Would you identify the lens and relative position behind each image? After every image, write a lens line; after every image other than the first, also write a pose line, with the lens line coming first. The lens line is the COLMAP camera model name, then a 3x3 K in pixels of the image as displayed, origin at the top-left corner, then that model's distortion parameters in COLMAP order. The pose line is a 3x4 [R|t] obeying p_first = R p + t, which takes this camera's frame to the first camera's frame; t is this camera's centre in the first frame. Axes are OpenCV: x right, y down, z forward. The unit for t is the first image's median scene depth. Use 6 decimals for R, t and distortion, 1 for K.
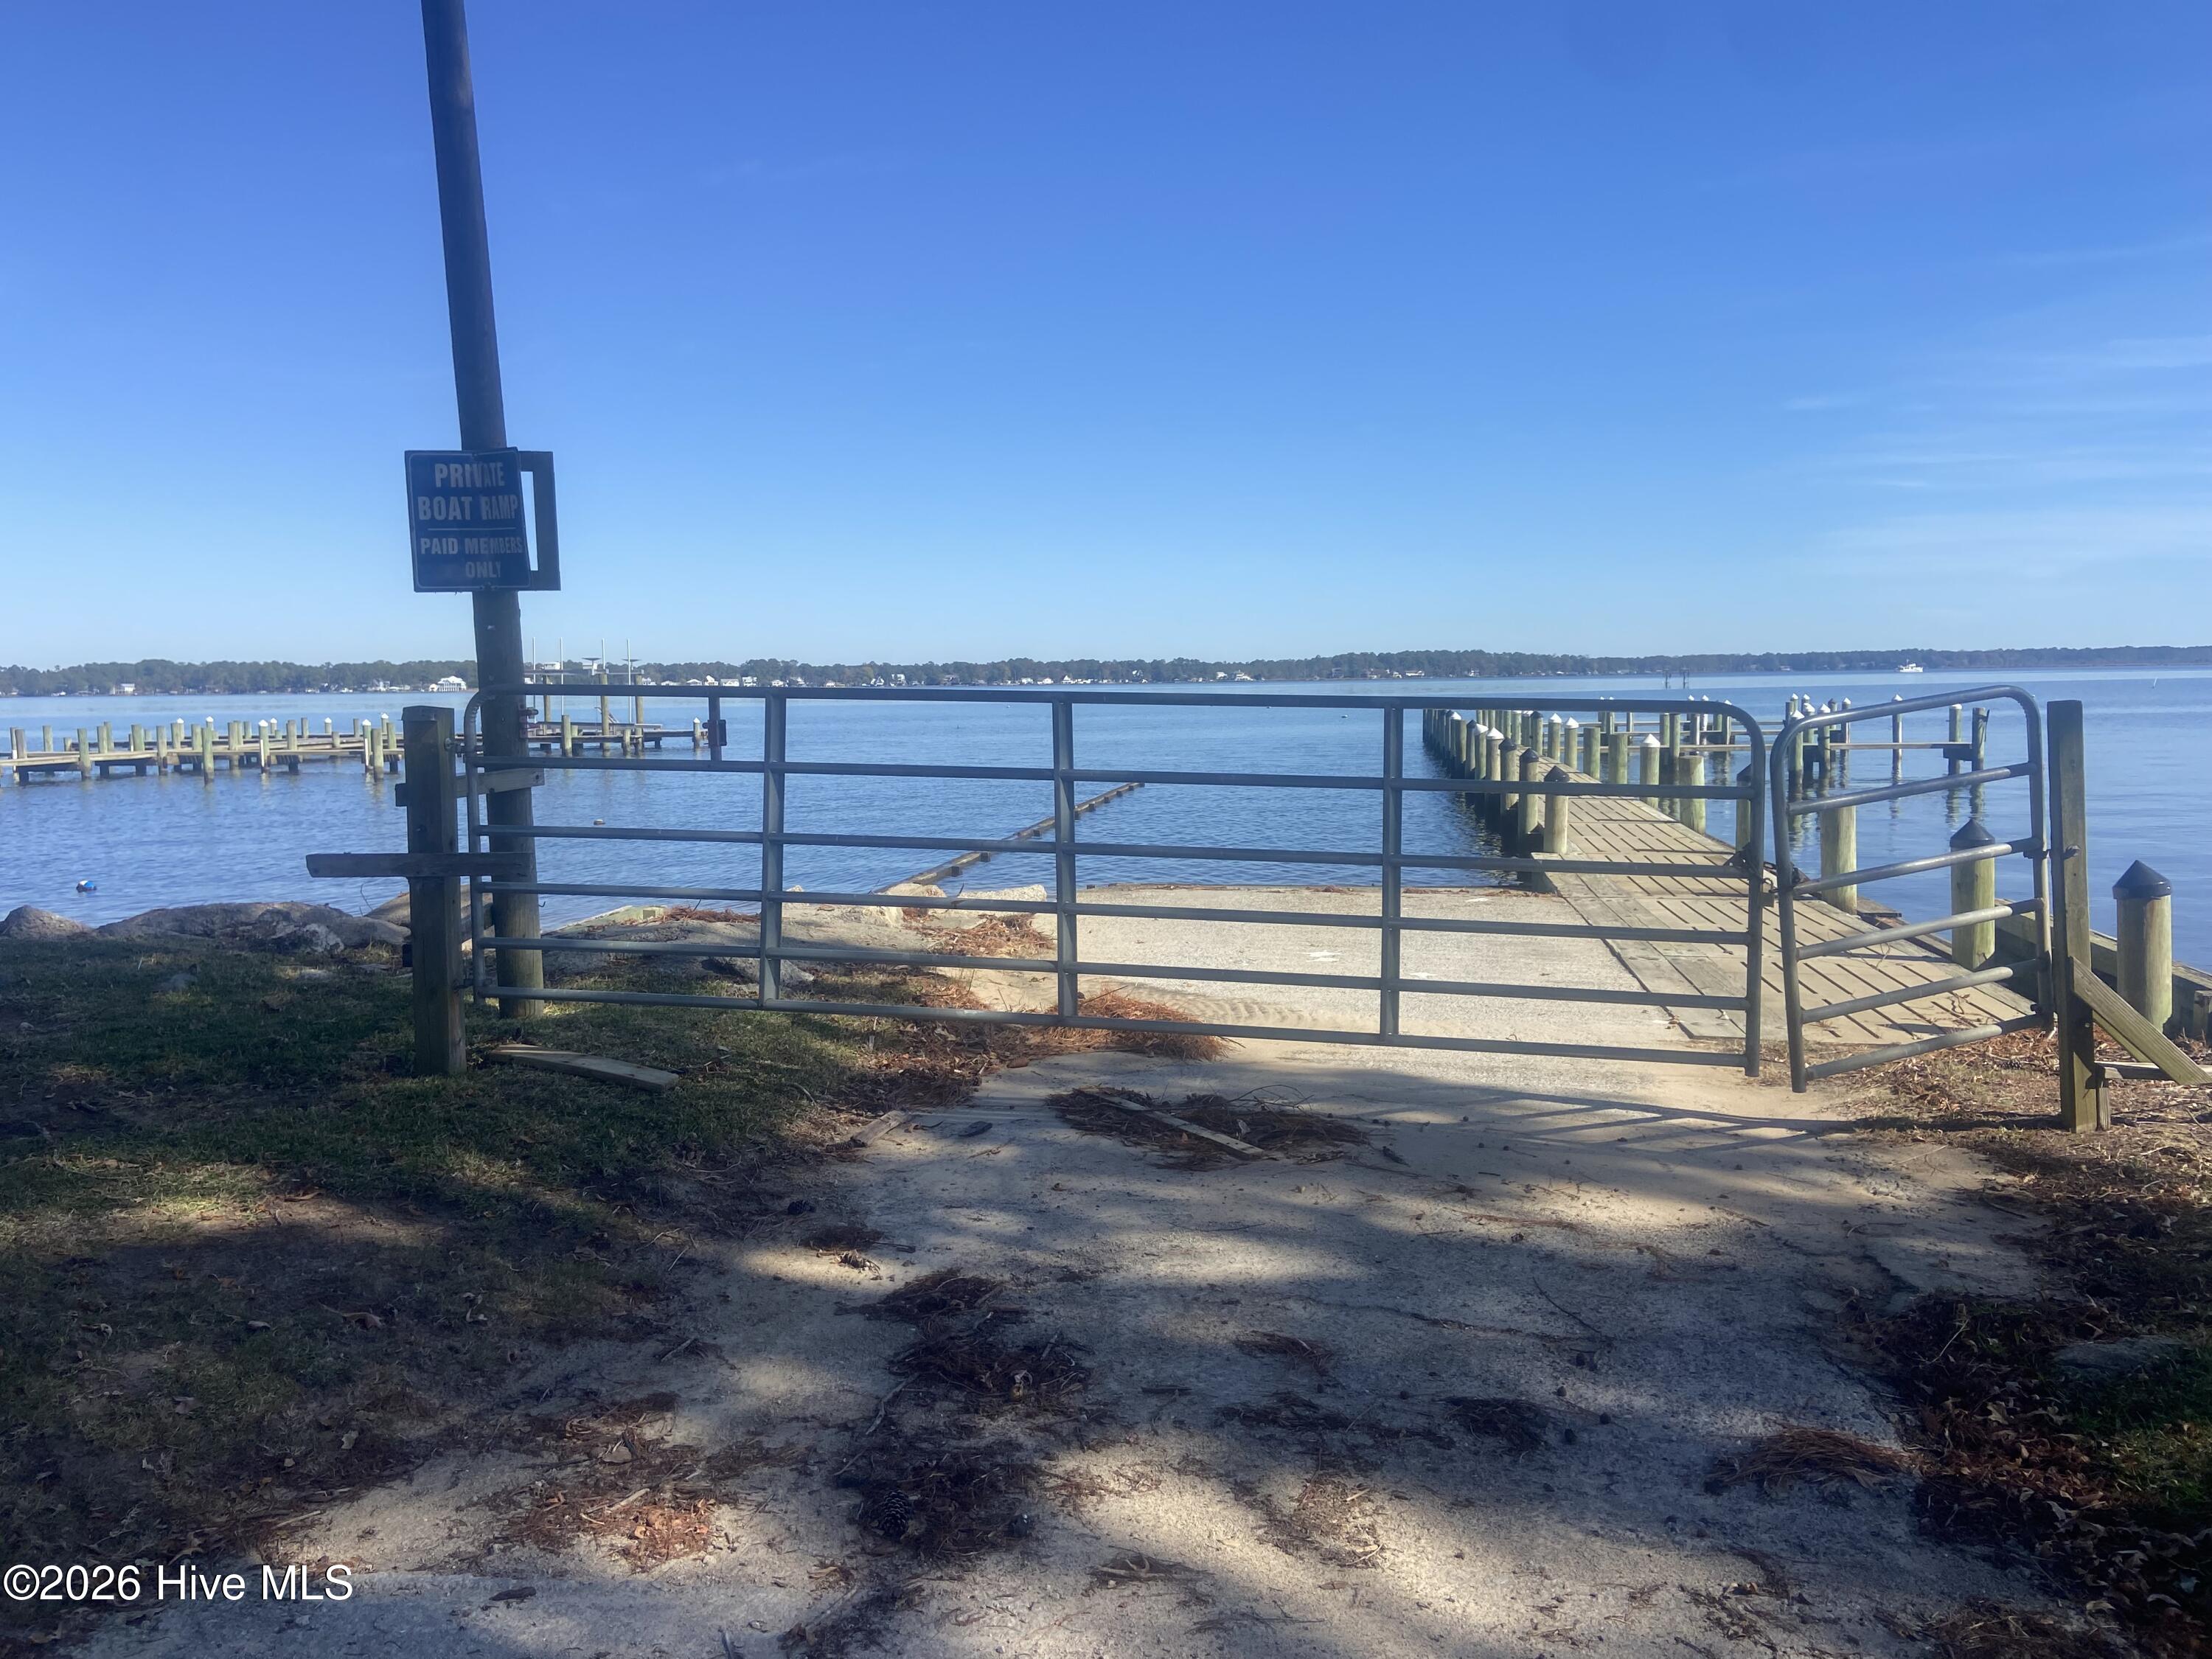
lens RADIAL K [[1768.8, 0, 1048.5], [0, 1768.8, 817.7], [0, 0, 1]] dist [0.110007, -0.104104]
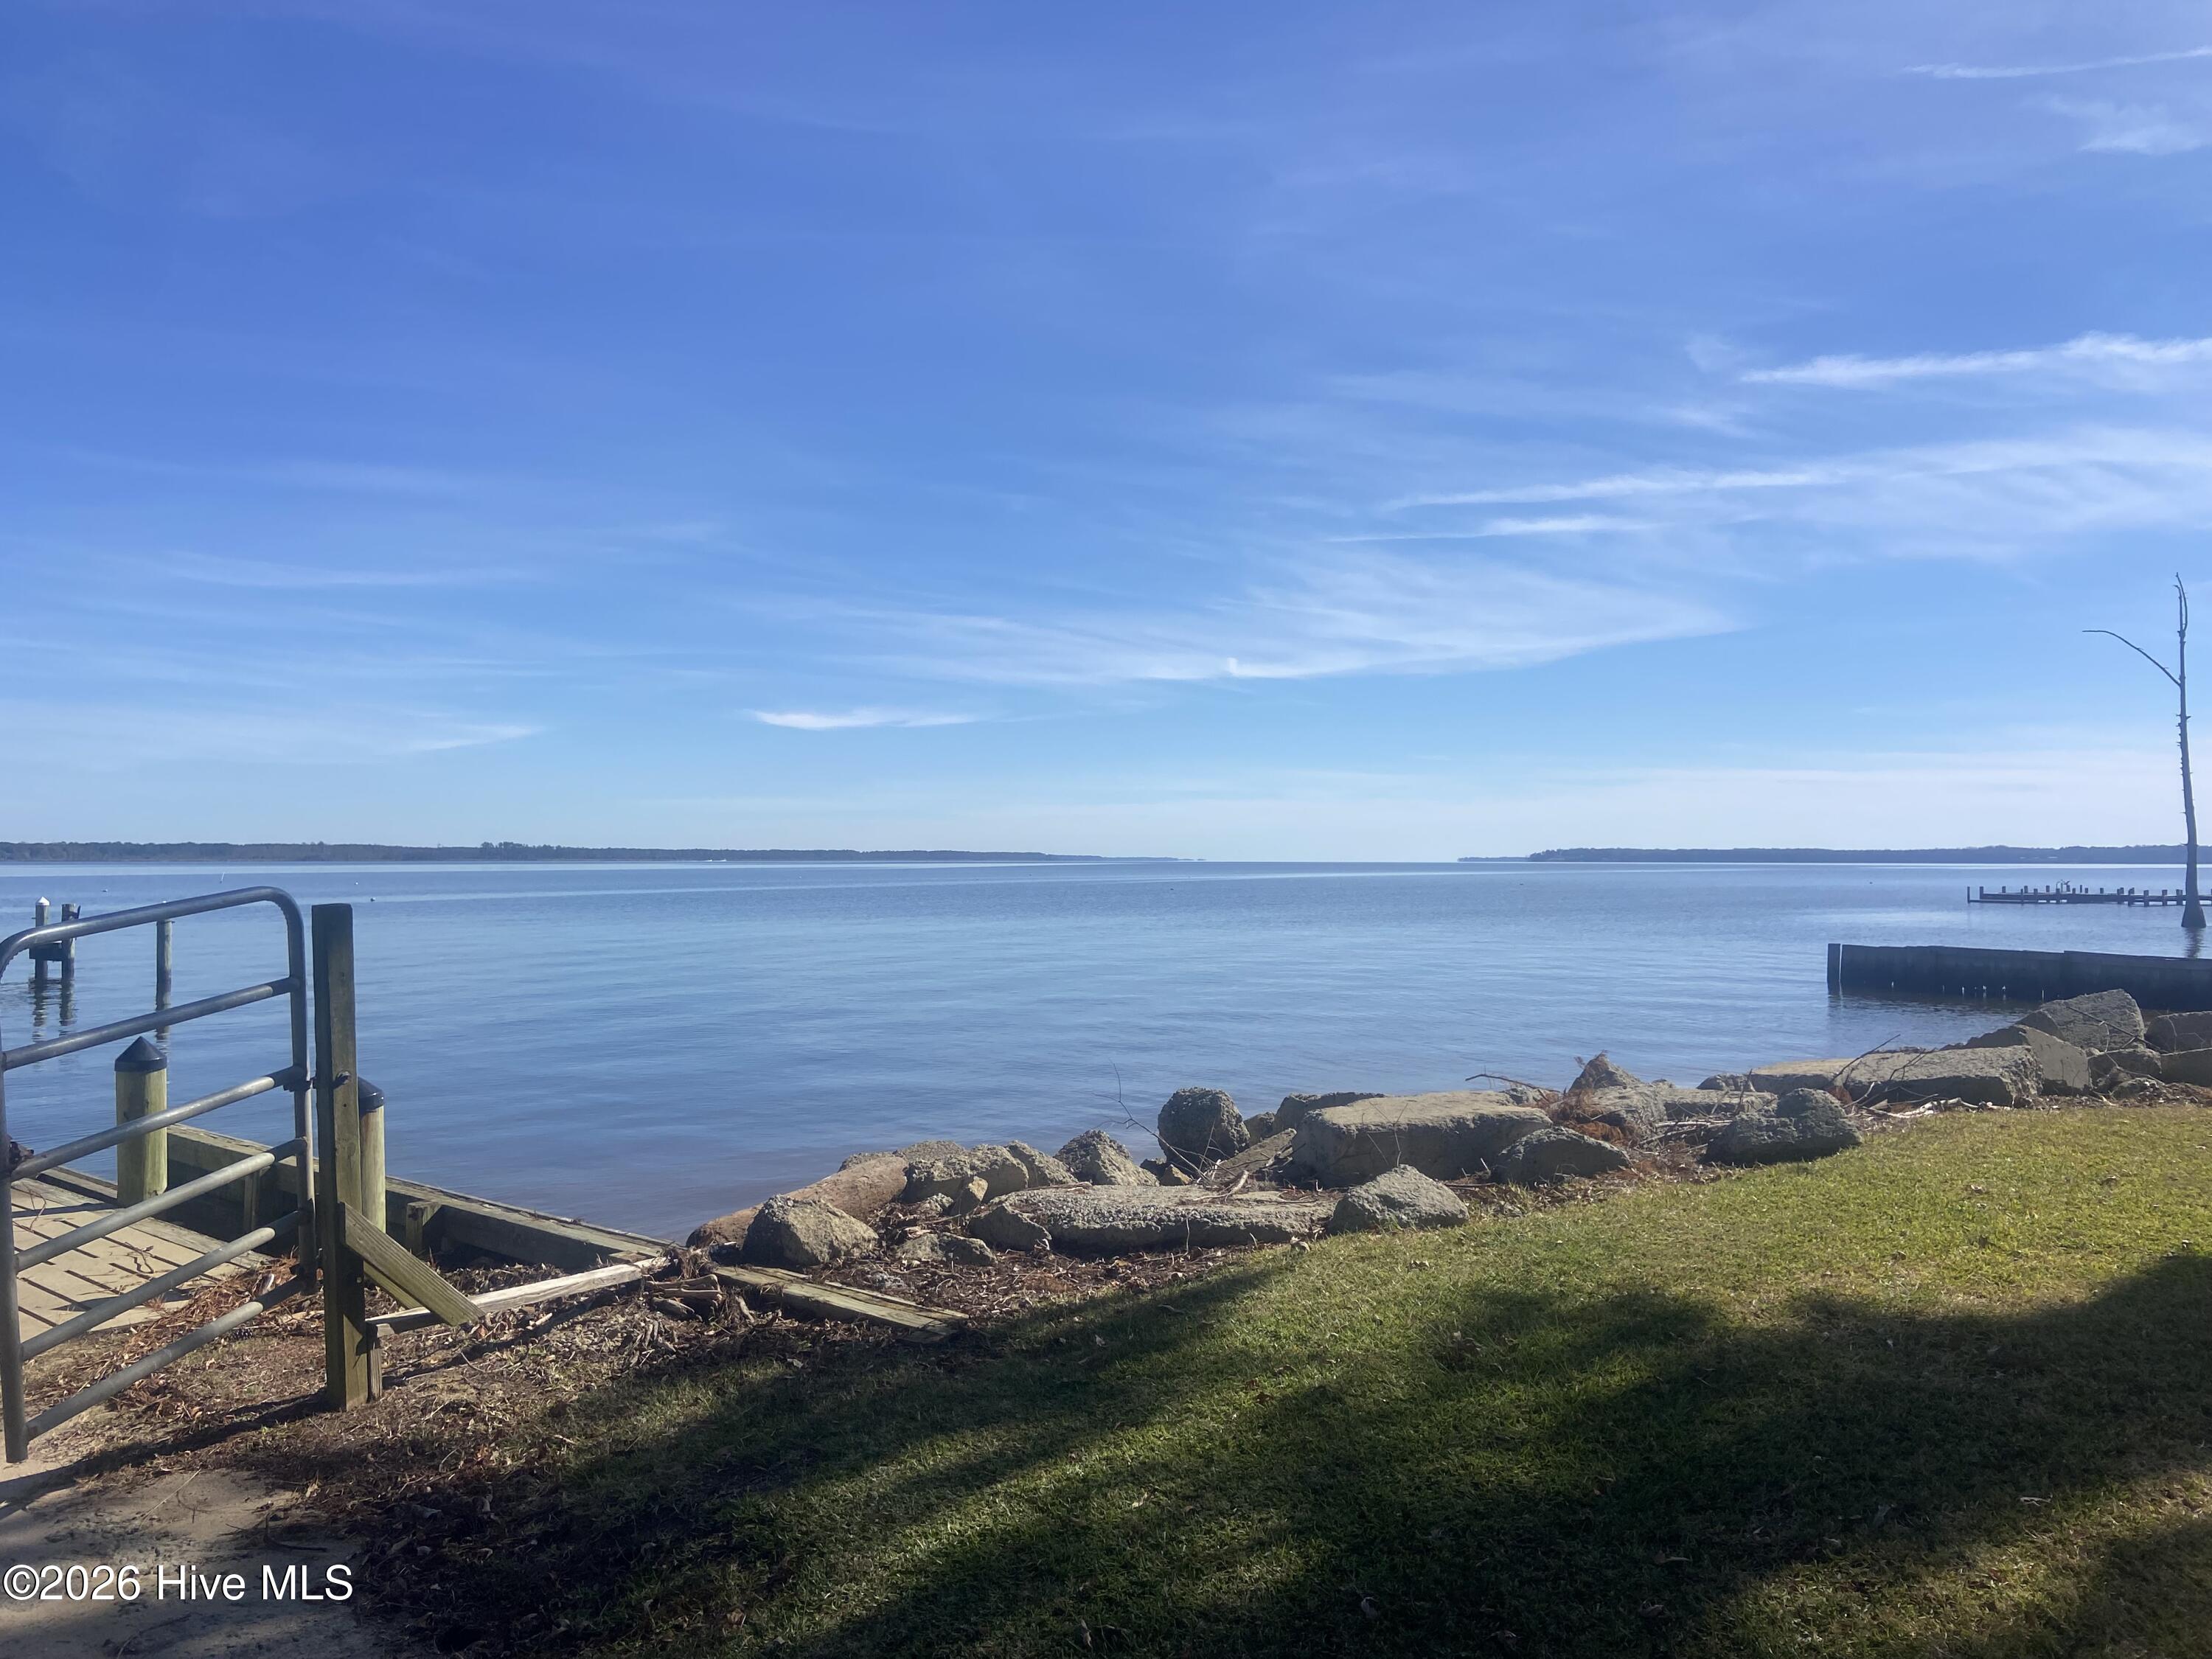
lens RADIAL K [[1768.8, 0, 1111.7], [0, 1768.8, 817.1], [0, 0, 1]] dist [0.110007, -0.104104]
pose [[0.532862, 0.024047, 0.845861, 0.032976], [0.067111, 0.995247, -0.070572, -0.019528], [-0.843537, 0.094372, 0.528715, 0.222678]]
